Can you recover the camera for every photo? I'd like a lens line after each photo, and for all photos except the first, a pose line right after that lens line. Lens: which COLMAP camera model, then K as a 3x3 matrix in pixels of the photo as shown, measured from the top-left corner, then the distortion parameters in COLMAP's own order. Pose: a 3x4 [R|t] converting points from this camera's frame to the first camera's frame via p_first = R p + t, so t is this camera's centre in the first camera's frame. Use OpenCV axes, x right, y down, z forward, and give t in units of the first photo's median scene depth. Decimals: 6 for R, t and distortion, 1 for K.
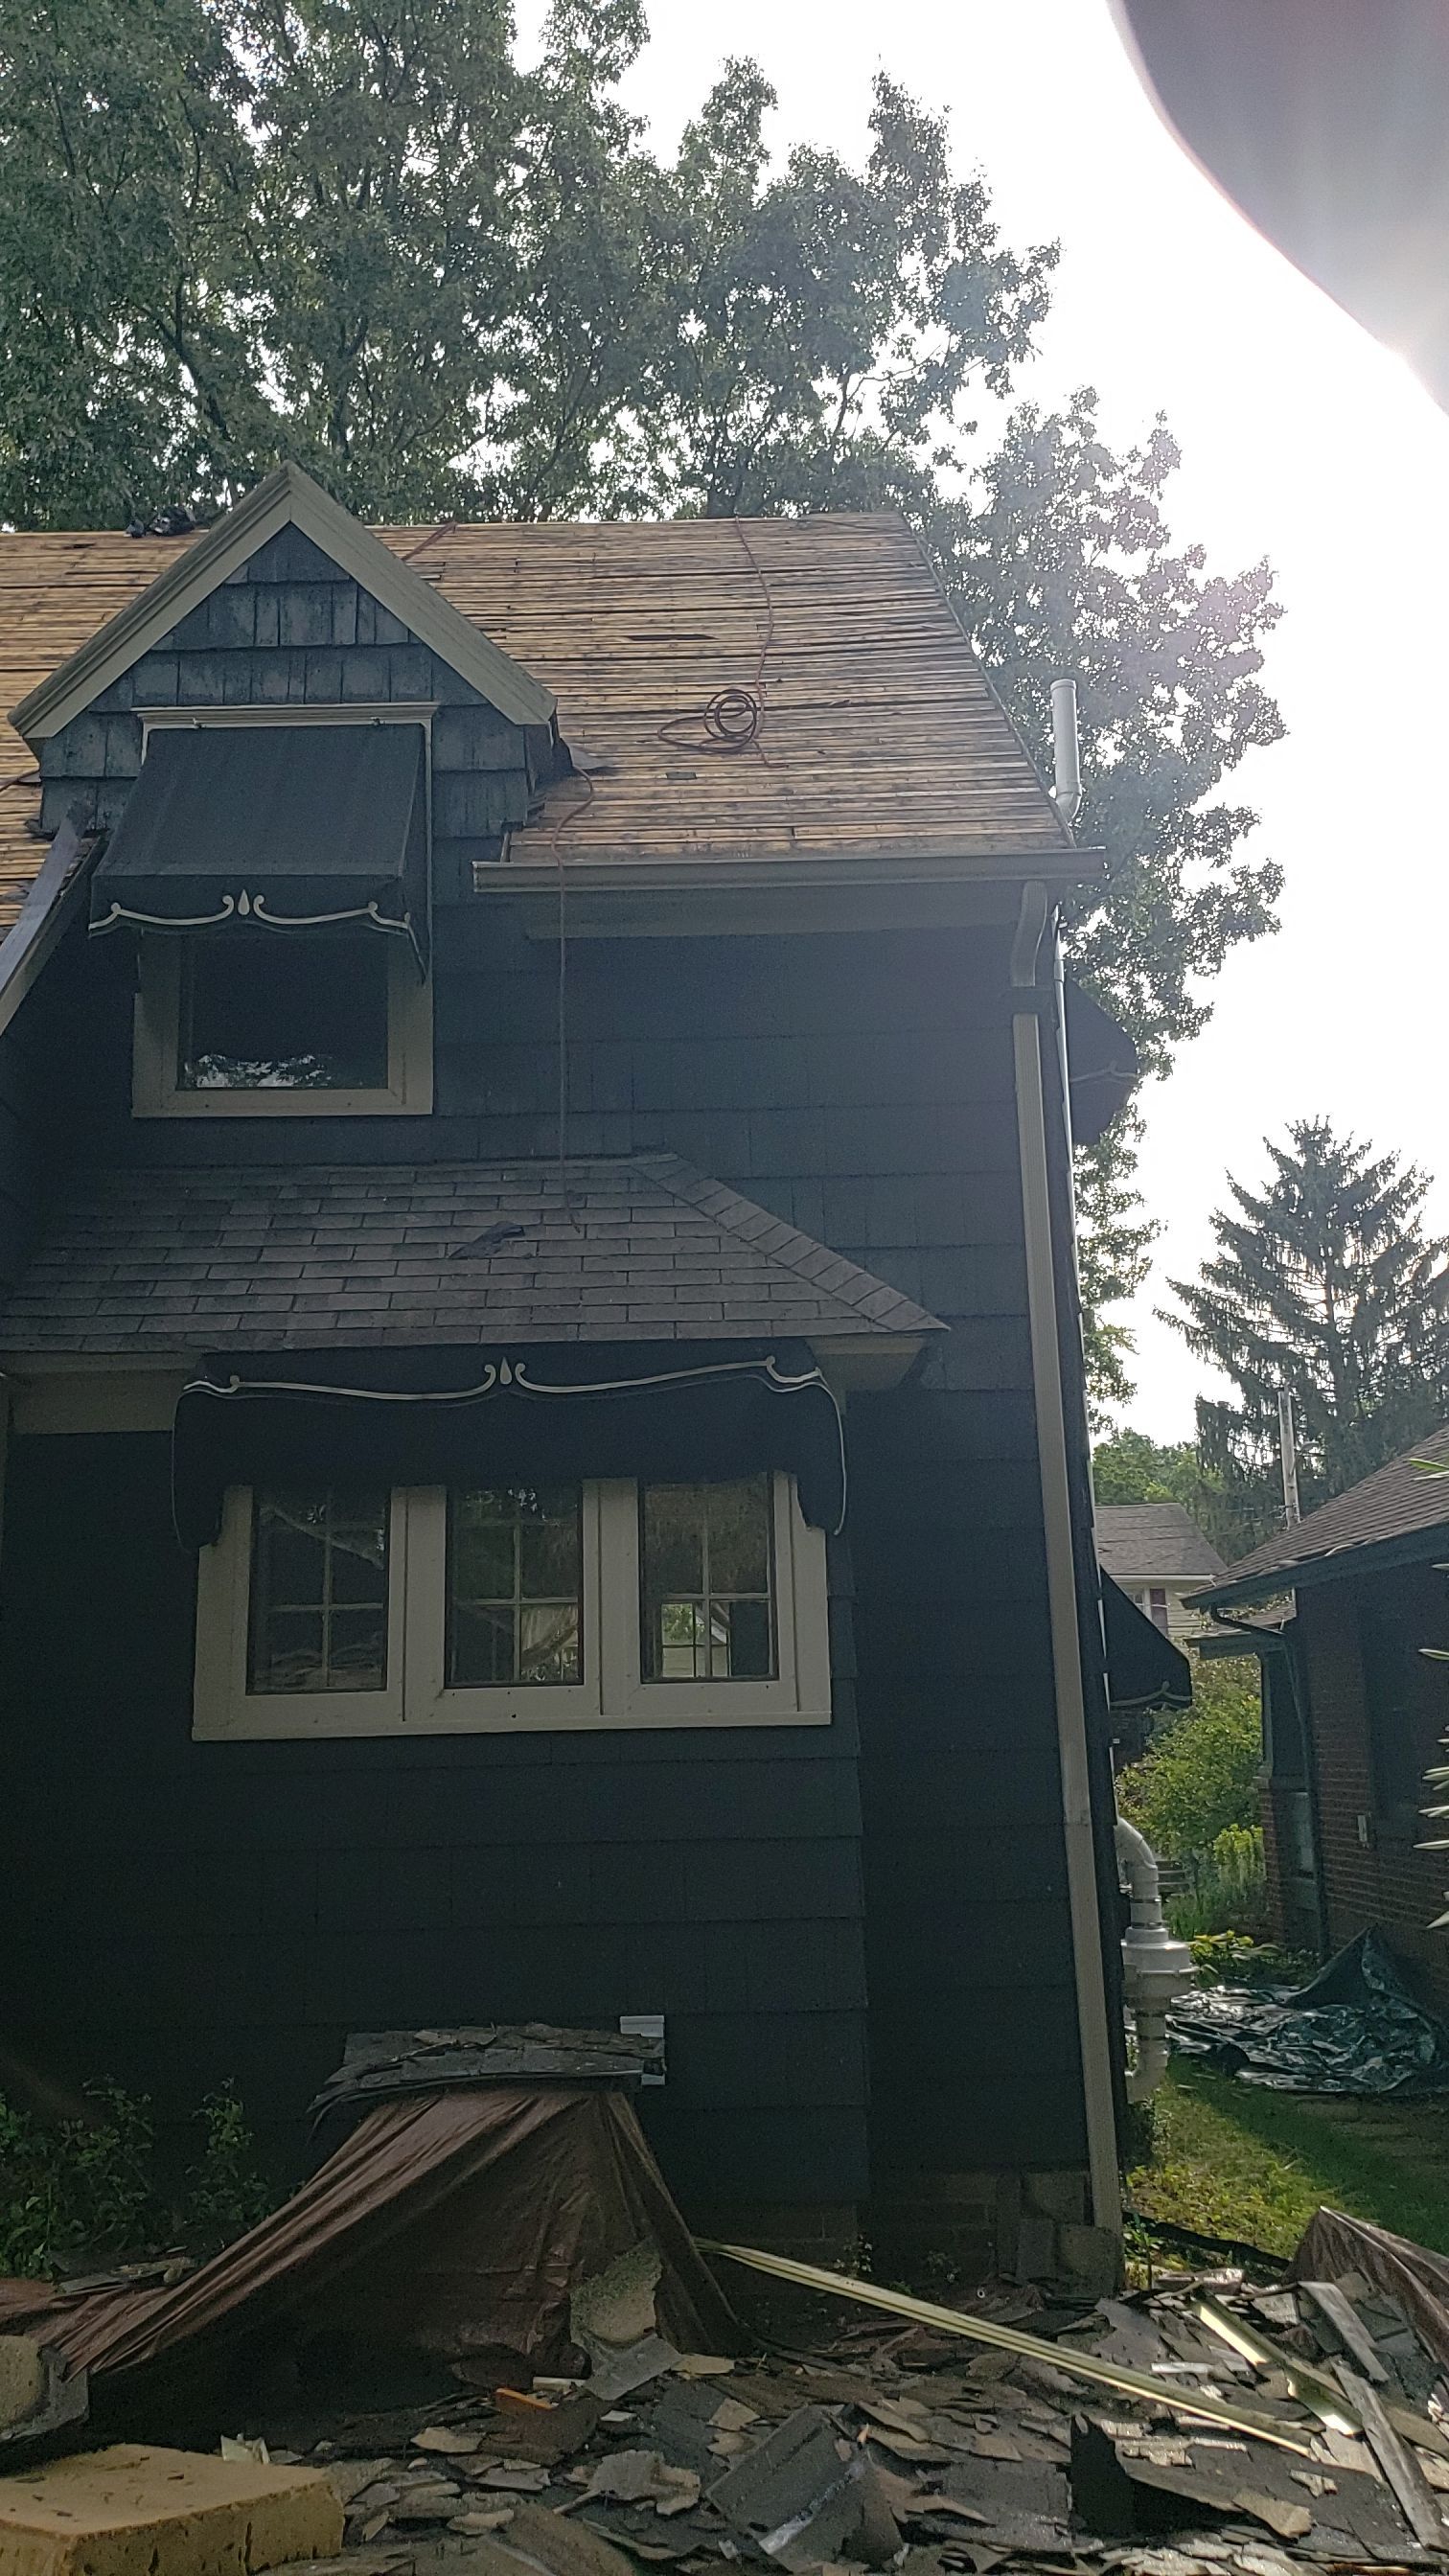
lens RADIAL K [[2031.3, 0, 691.7], [0, 2031.3, 1301.0], [0, 0, 1]] dist [0.045933, -0.063474]
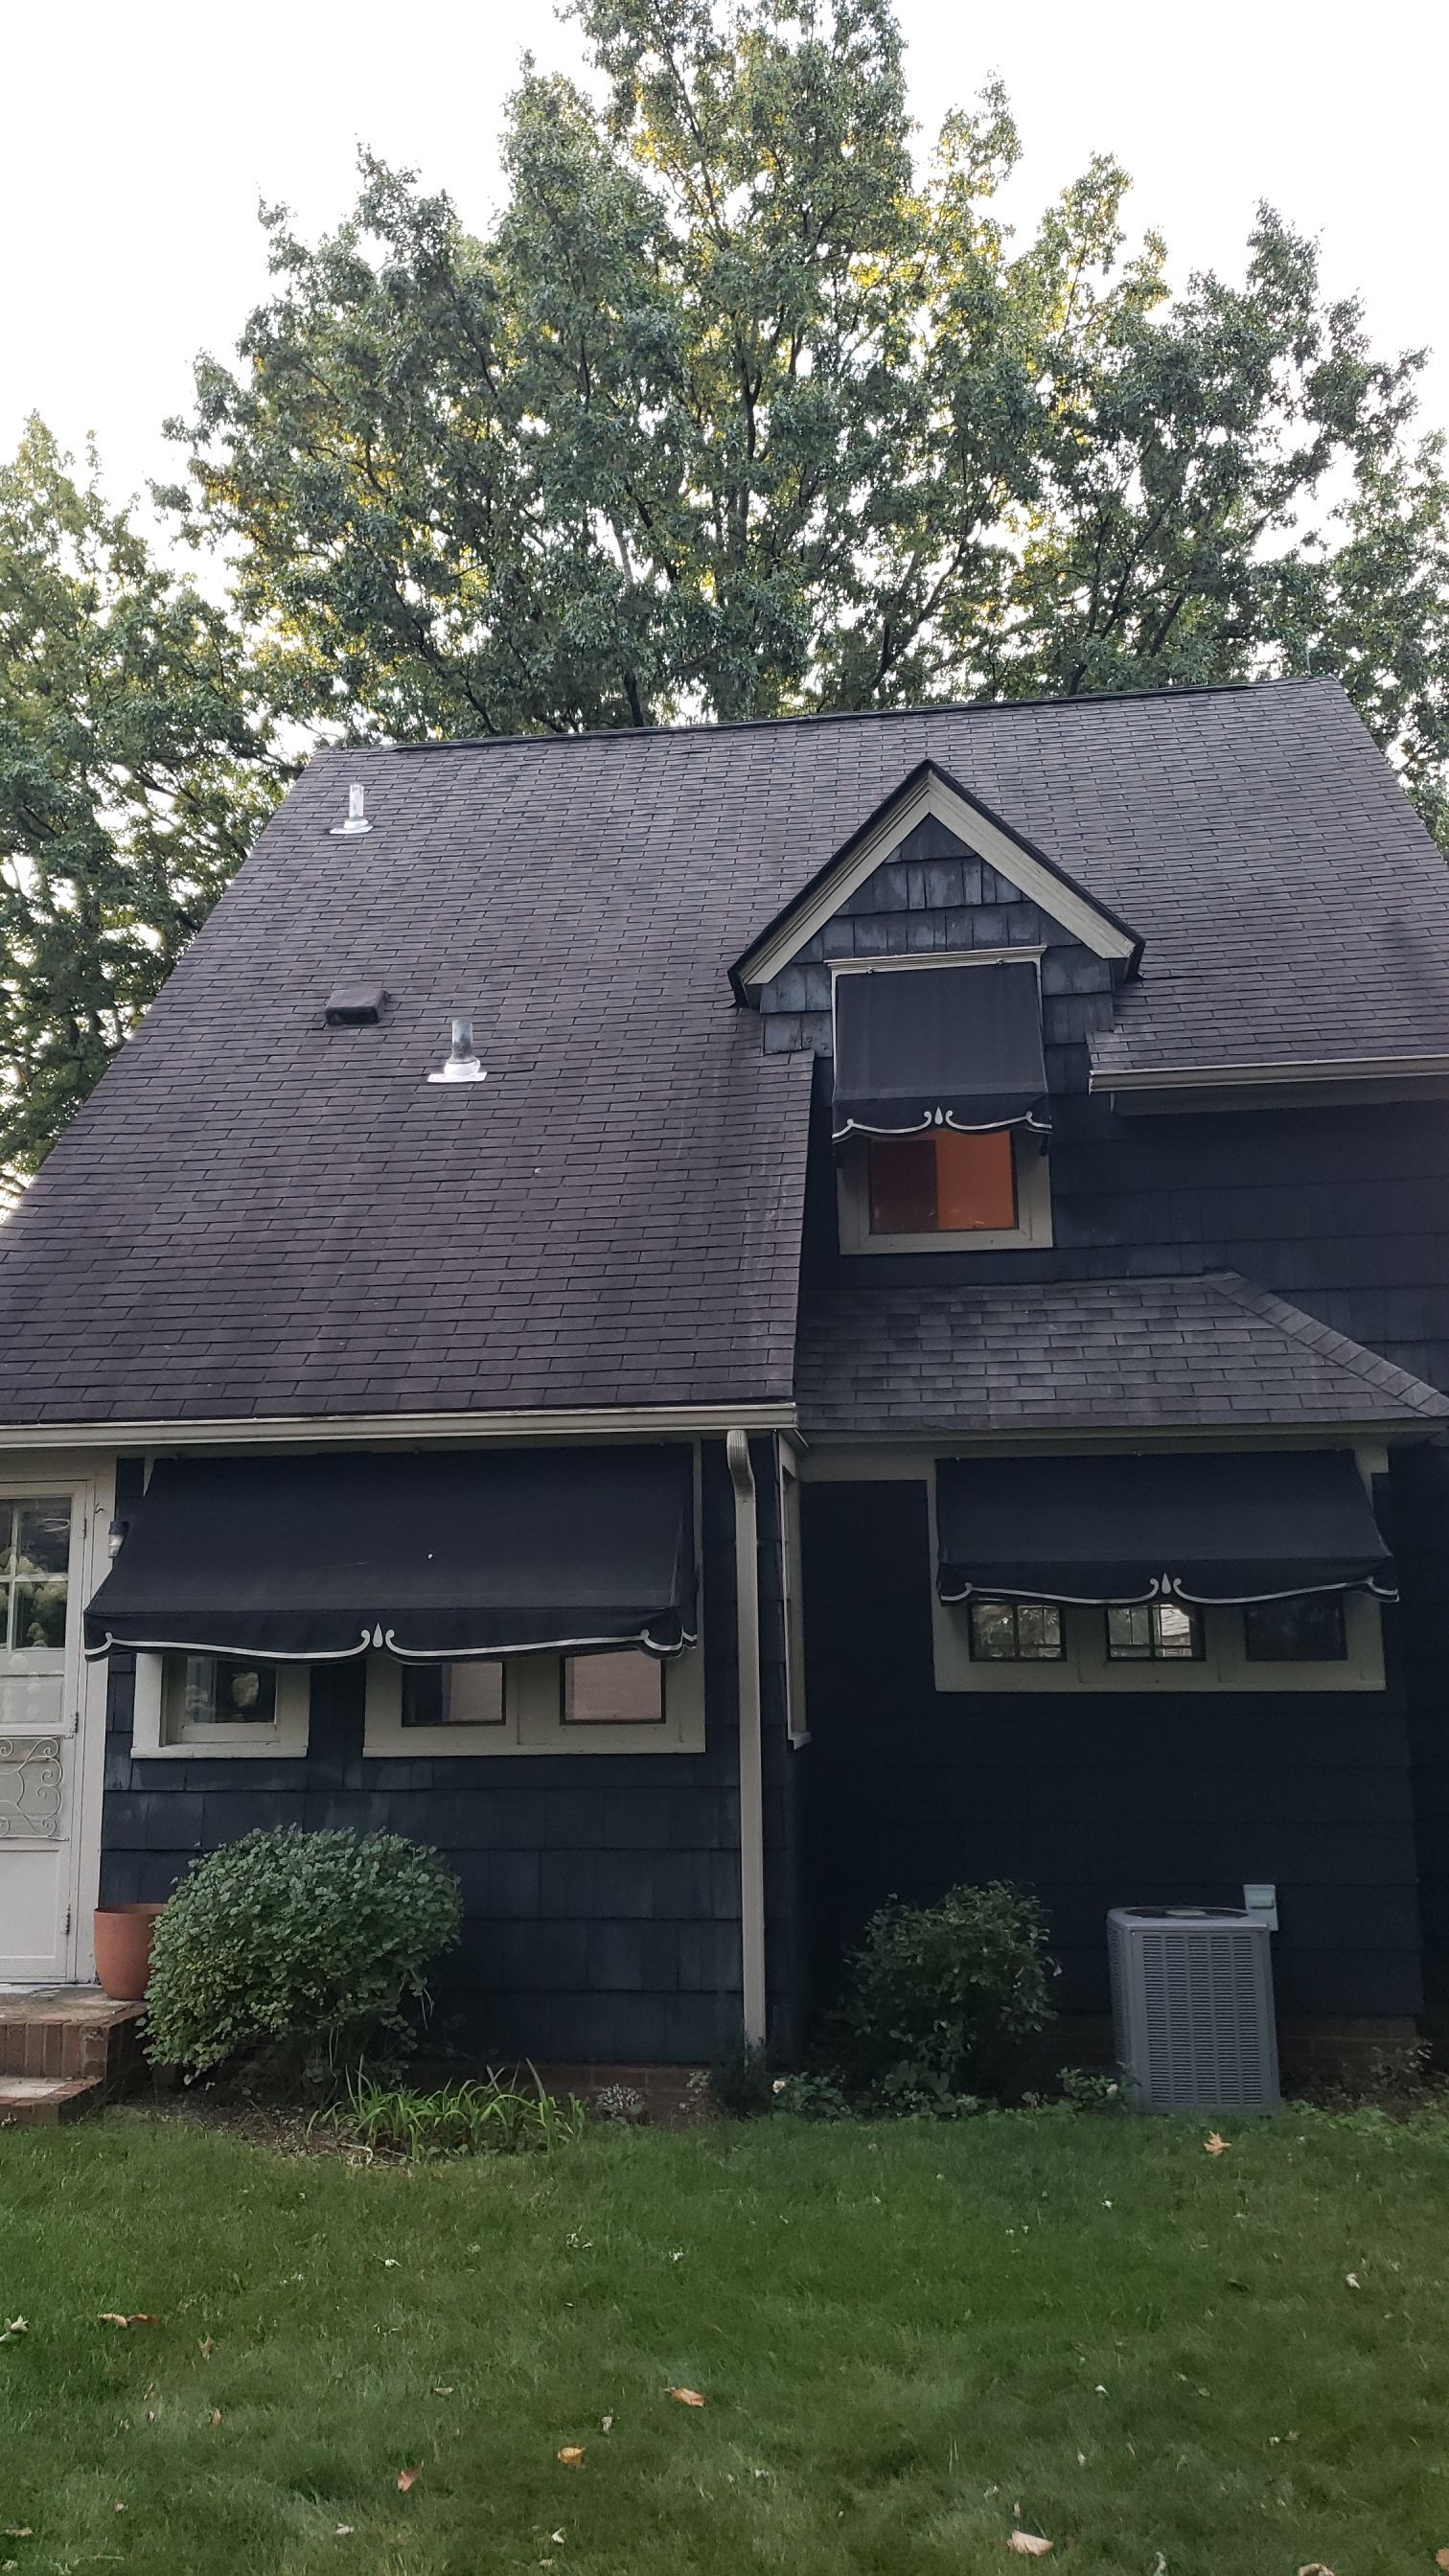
lens RADIAL K [[2031.3, 0, 665.2], [0, 2031.3, 1293.9], [0, 0, 1]] dist [0.045933, -0.063474]
pose [[0.989027, -0.016392, -0.146825, -0.178512], [0.019681, 0.999586, 0.020974, -0.090597], [0.146421, -0.023633, 0.988940, -0.403760]]
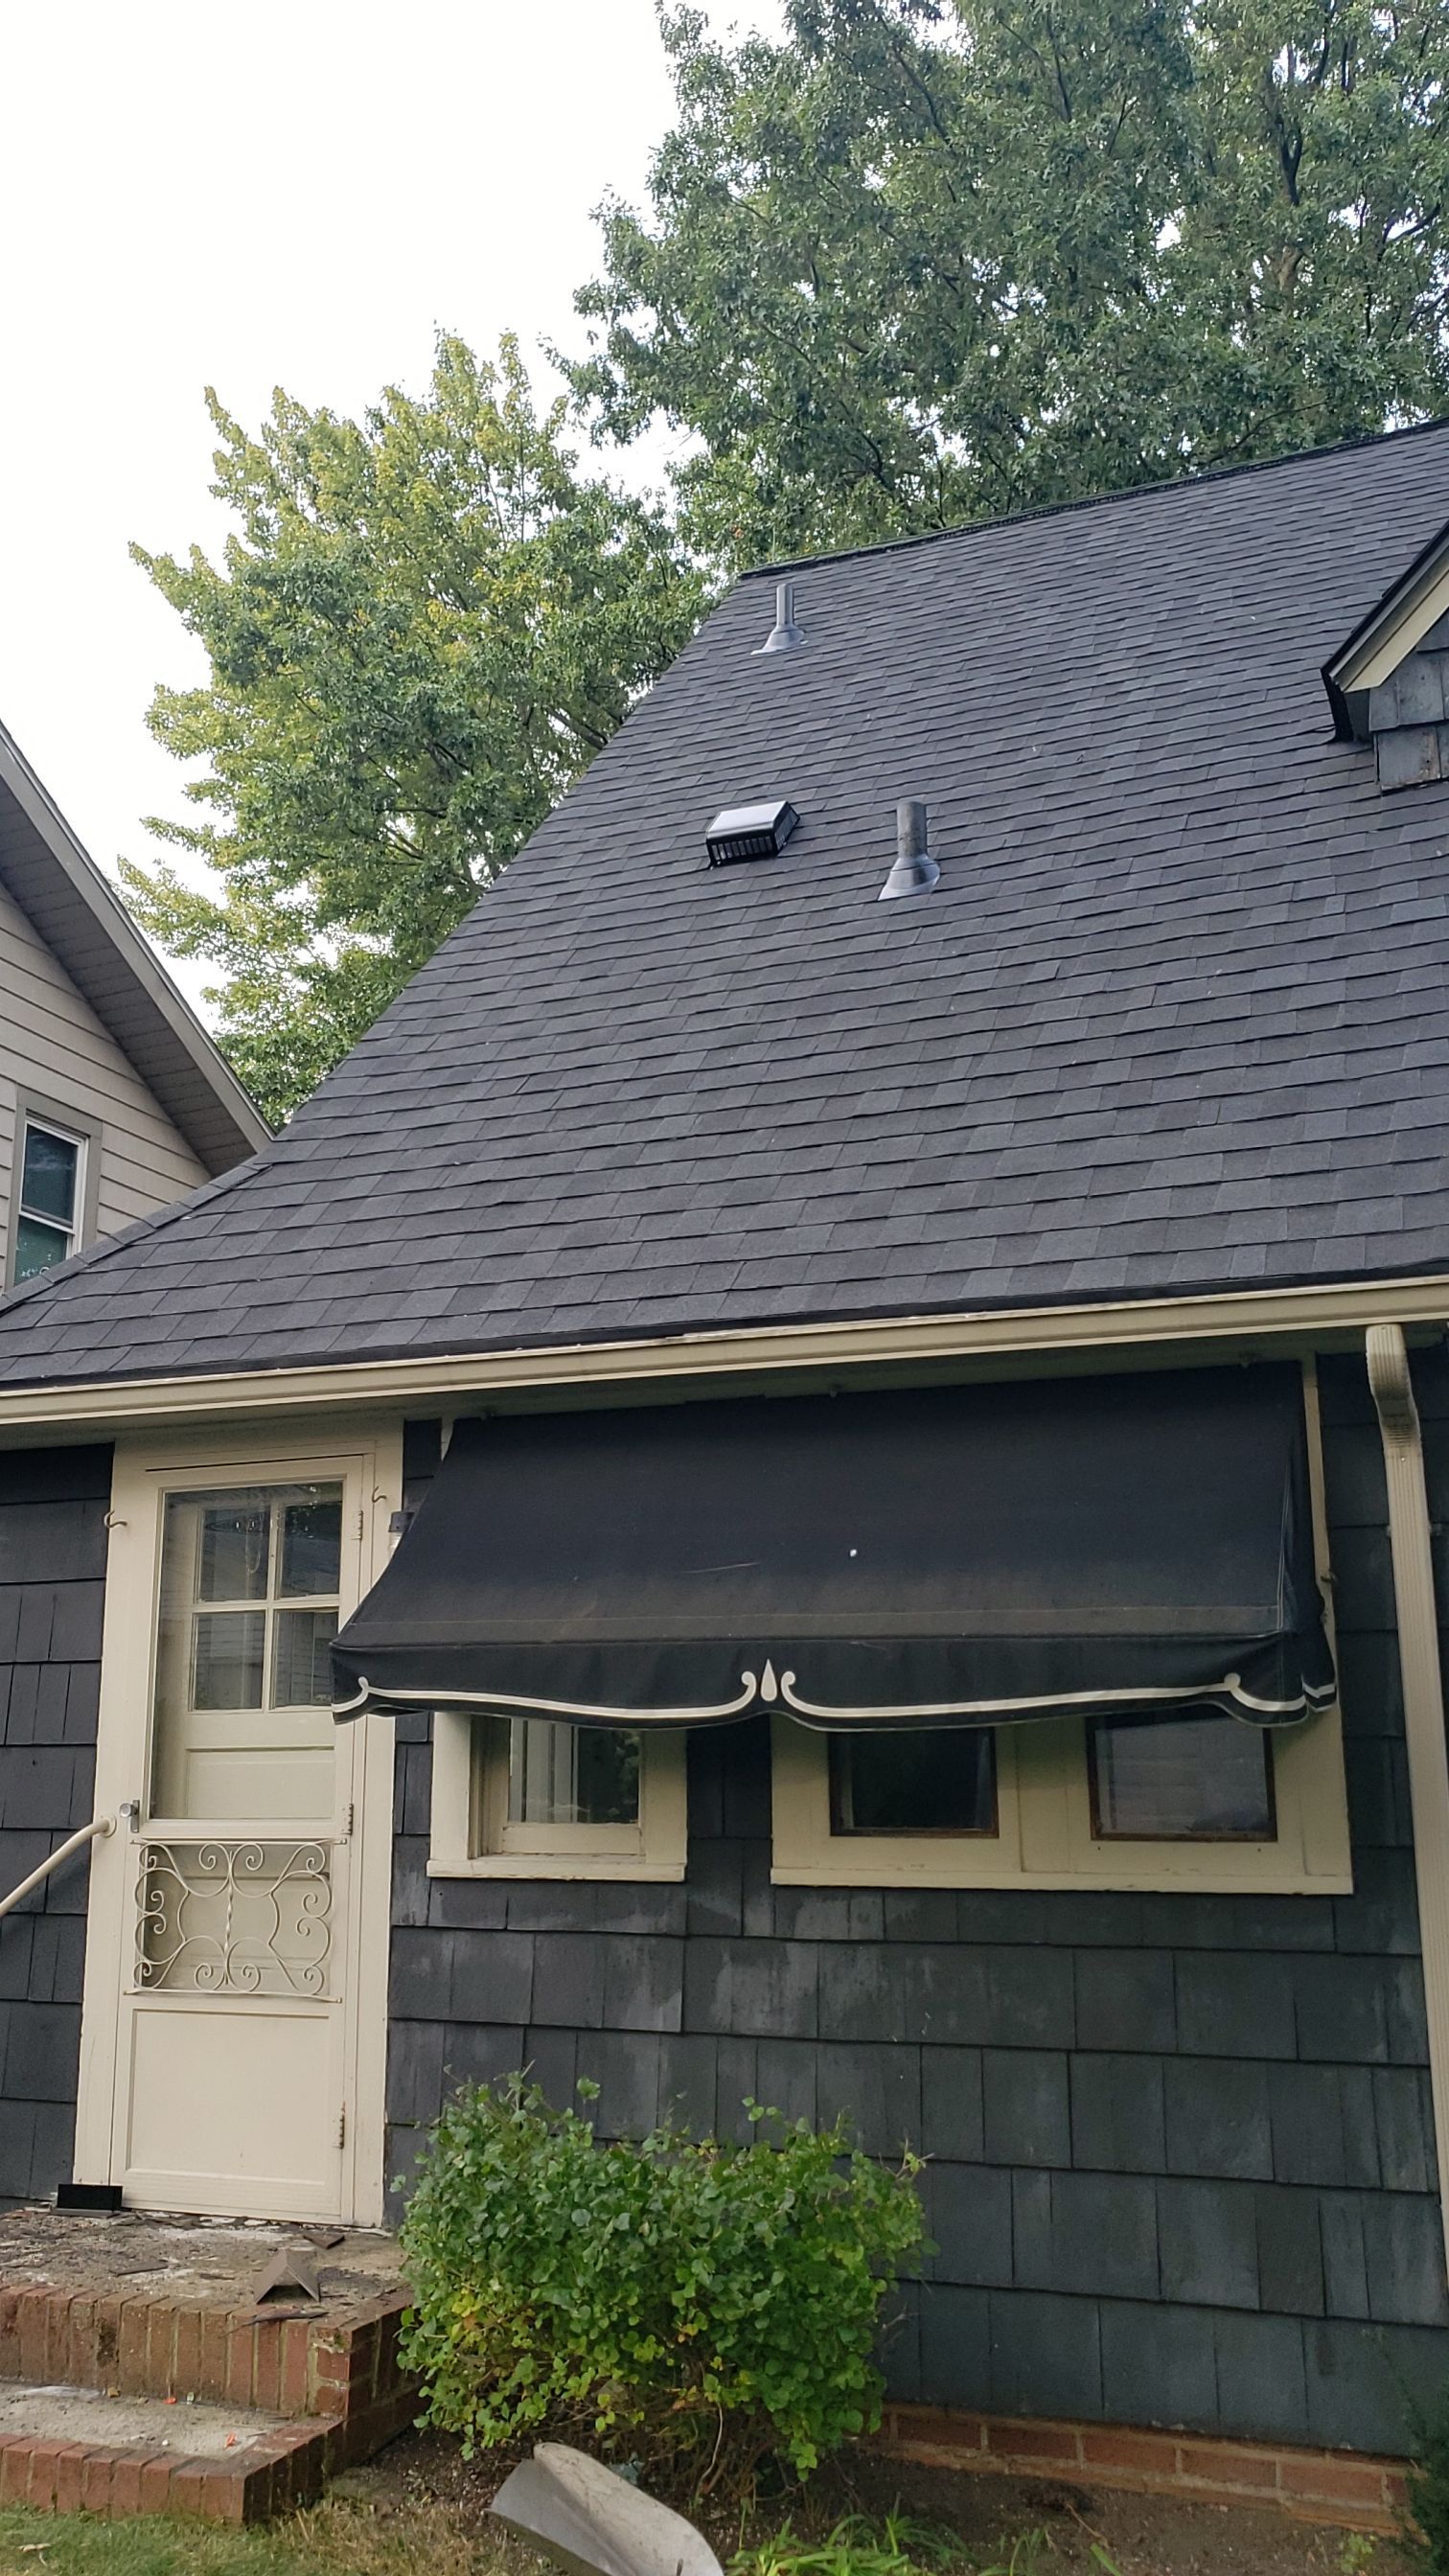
lens RADIAL K [[2182.2, 0, 655.8], [0, 2182.2, 1281.6], [0, 0, 1]] dist [0.022785, 0.011985]
pose [[0.919803, -0.065192, -0.386928, -0.245875], [0.061648, 0.997865, -0.021576, -0.007991], [0.387508, -0.004008, 0.921858, -0.032775]]
